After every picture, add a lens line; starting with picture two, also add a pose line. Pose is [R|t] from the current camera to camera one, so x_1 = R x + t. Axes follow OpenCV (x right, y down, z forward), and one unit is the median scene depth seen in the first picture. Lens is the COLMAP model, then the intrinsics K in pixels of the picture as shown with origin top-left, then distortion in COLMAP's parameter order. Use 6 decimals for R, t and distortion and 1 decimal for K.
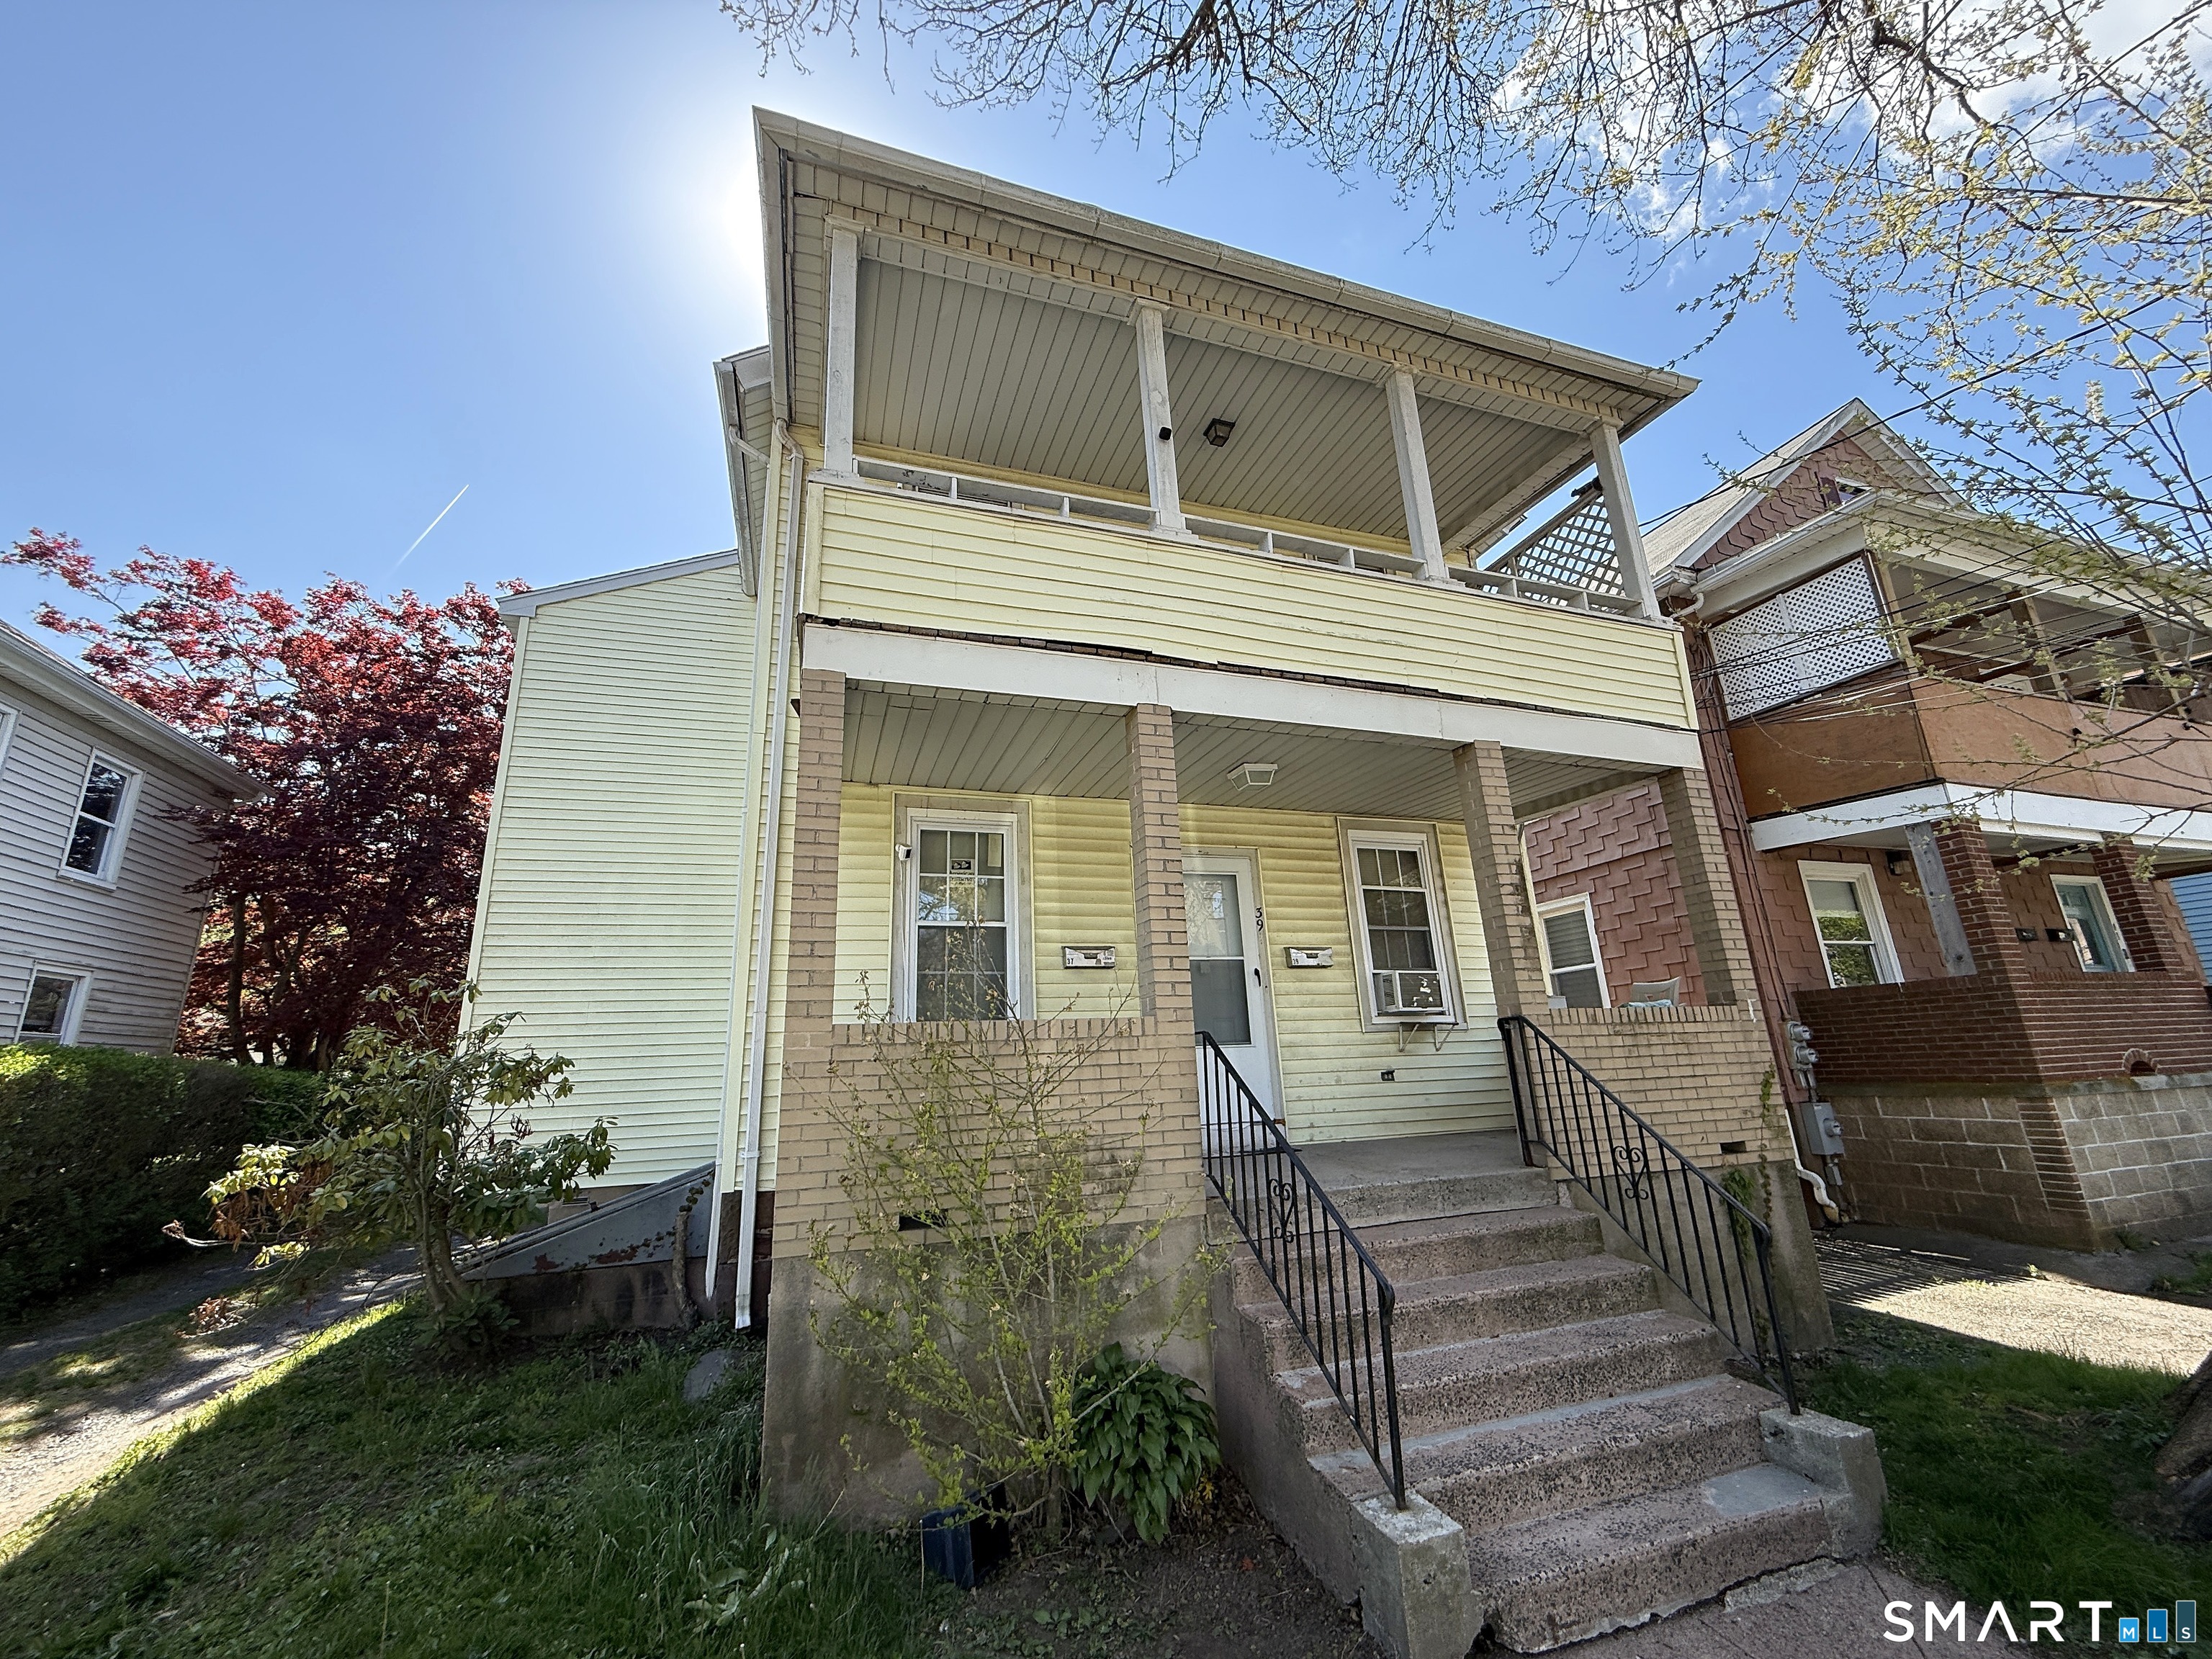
lens RADIAL K [[880.7, 0, 1100.3], [0, 880.7, 827.0], [0, 0, 1]] dist [0.000644, -0.000101]
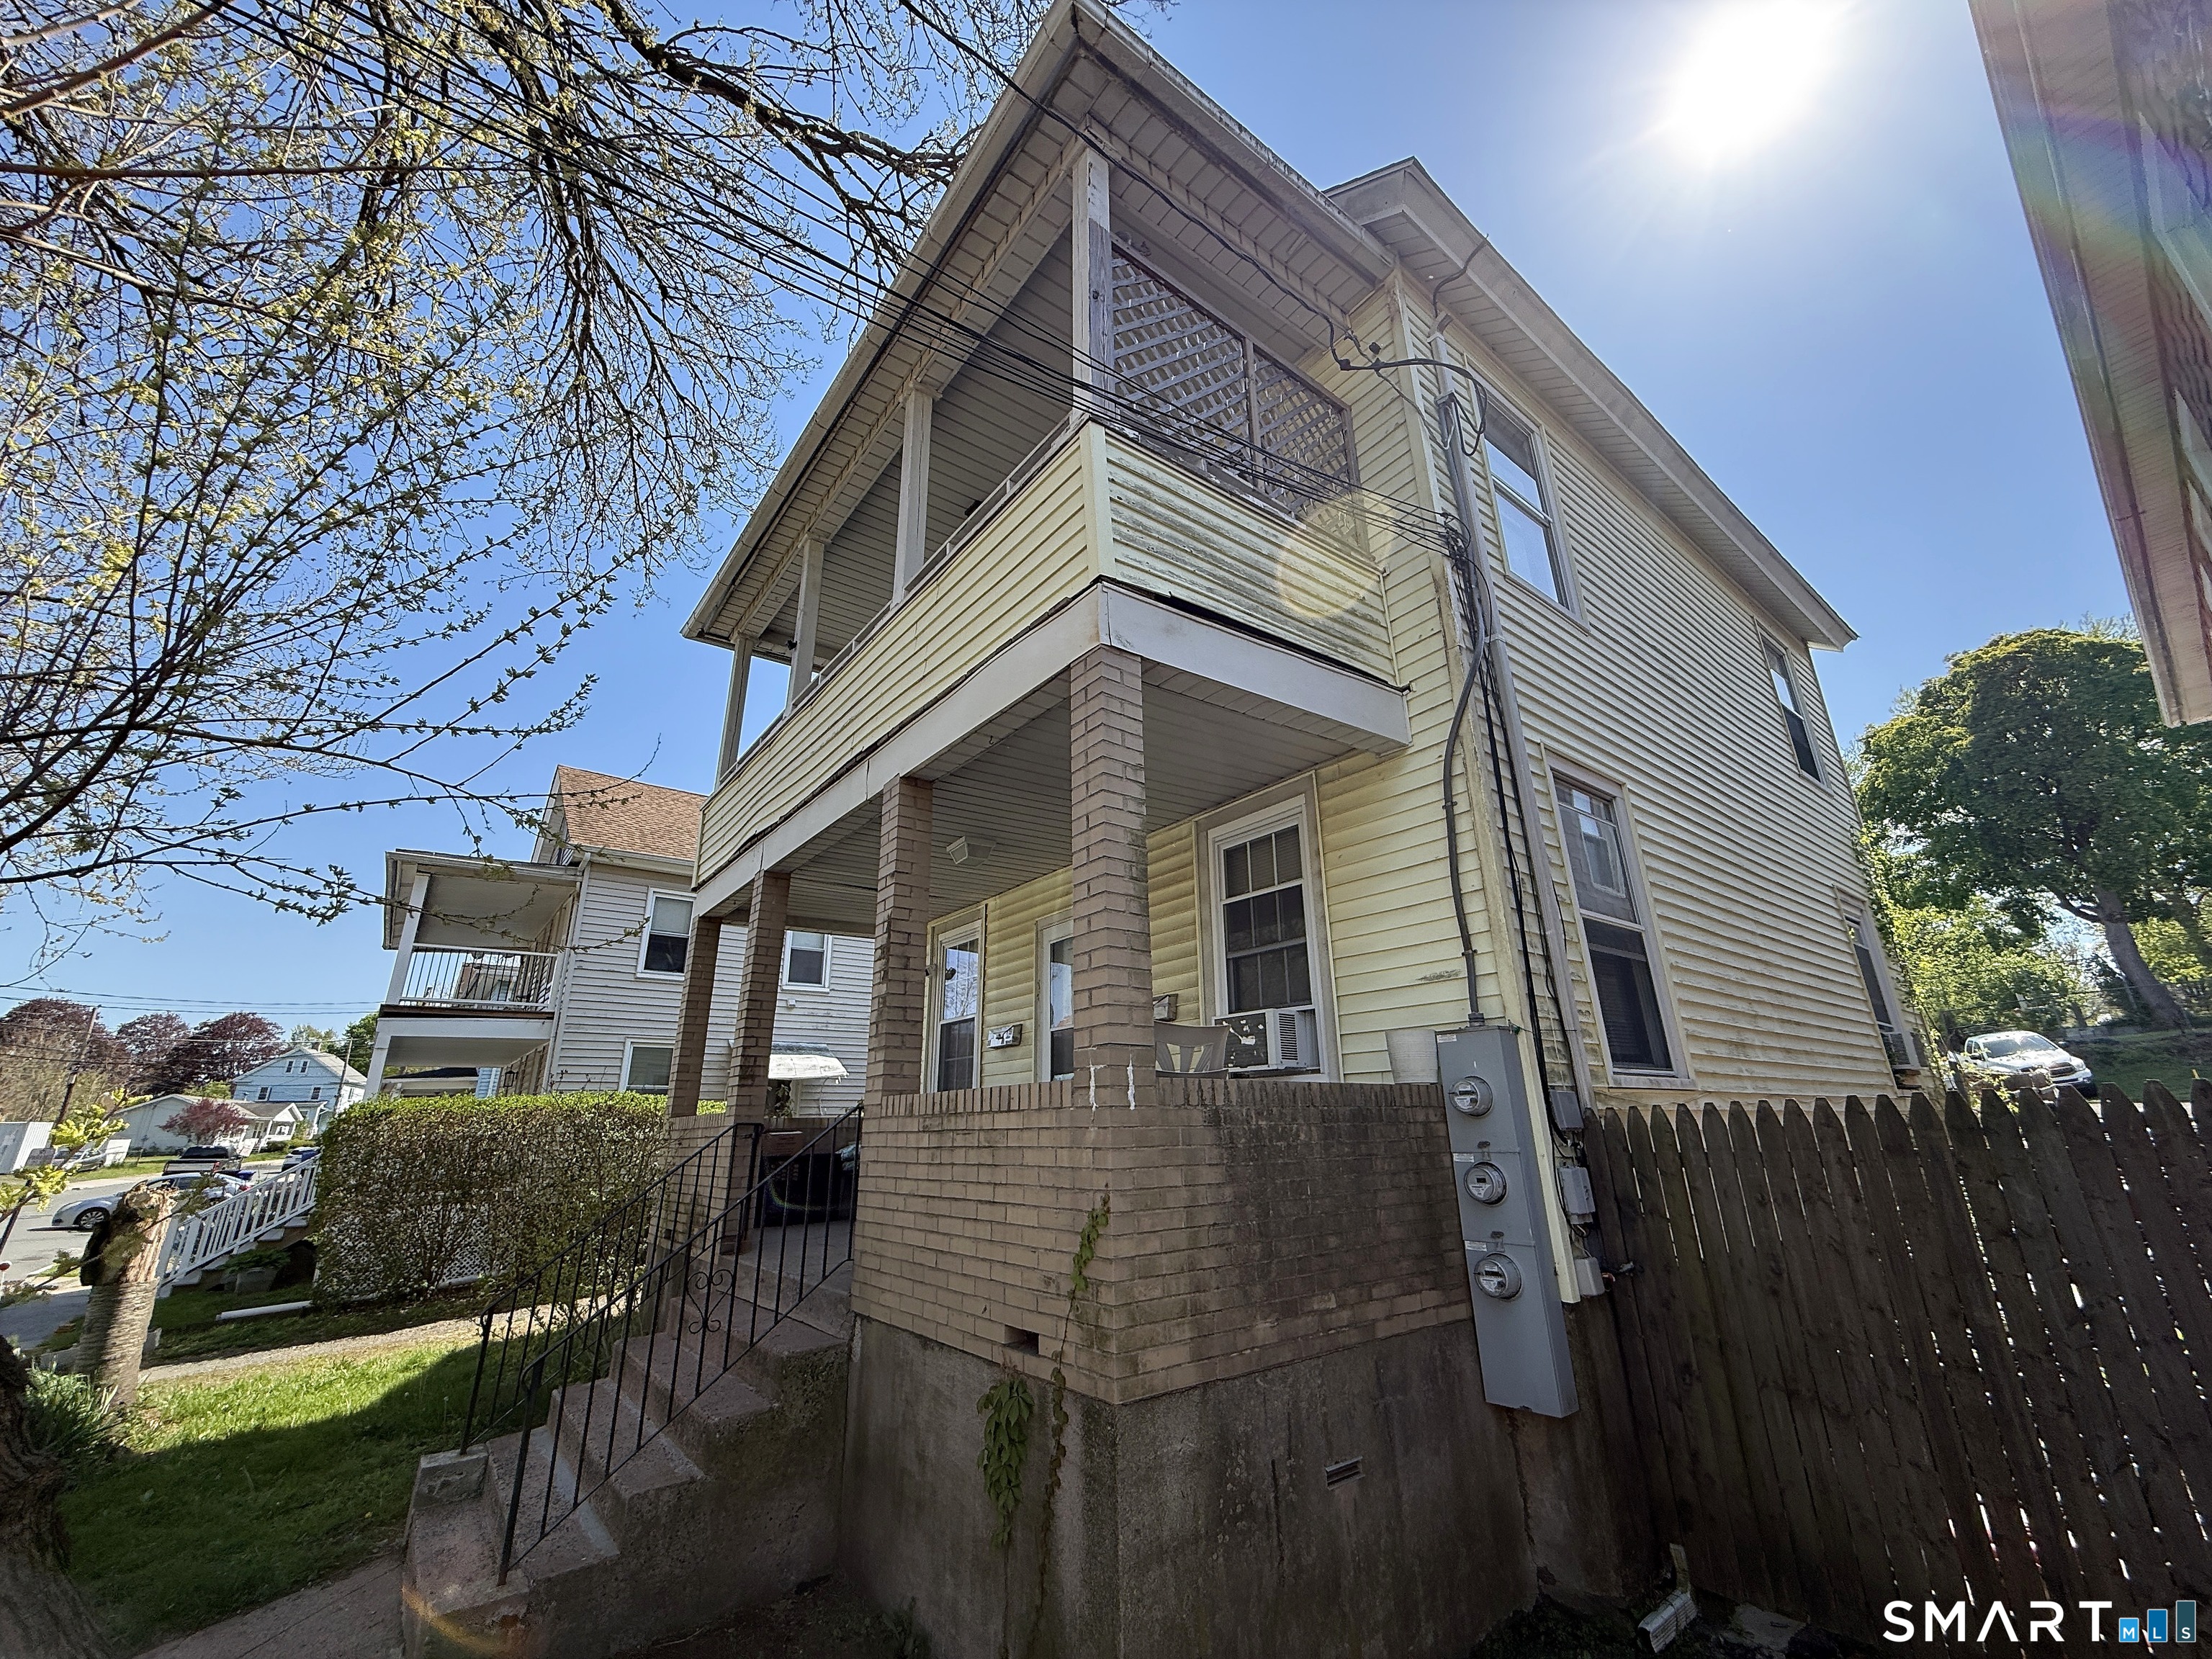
lens RADIAL K [[880.7, 0, 1100.3], [0, 880.7, 827.0], [0, 0, 1]] dist [0.000644, -0.000101]
pose [[0.335033, -0.276922, -0.900593, 1.294253], [0.261649, 0.945584, -0.193419, 0.169872], [0.905148, -0.170837, 0.389258, 0.854303]]
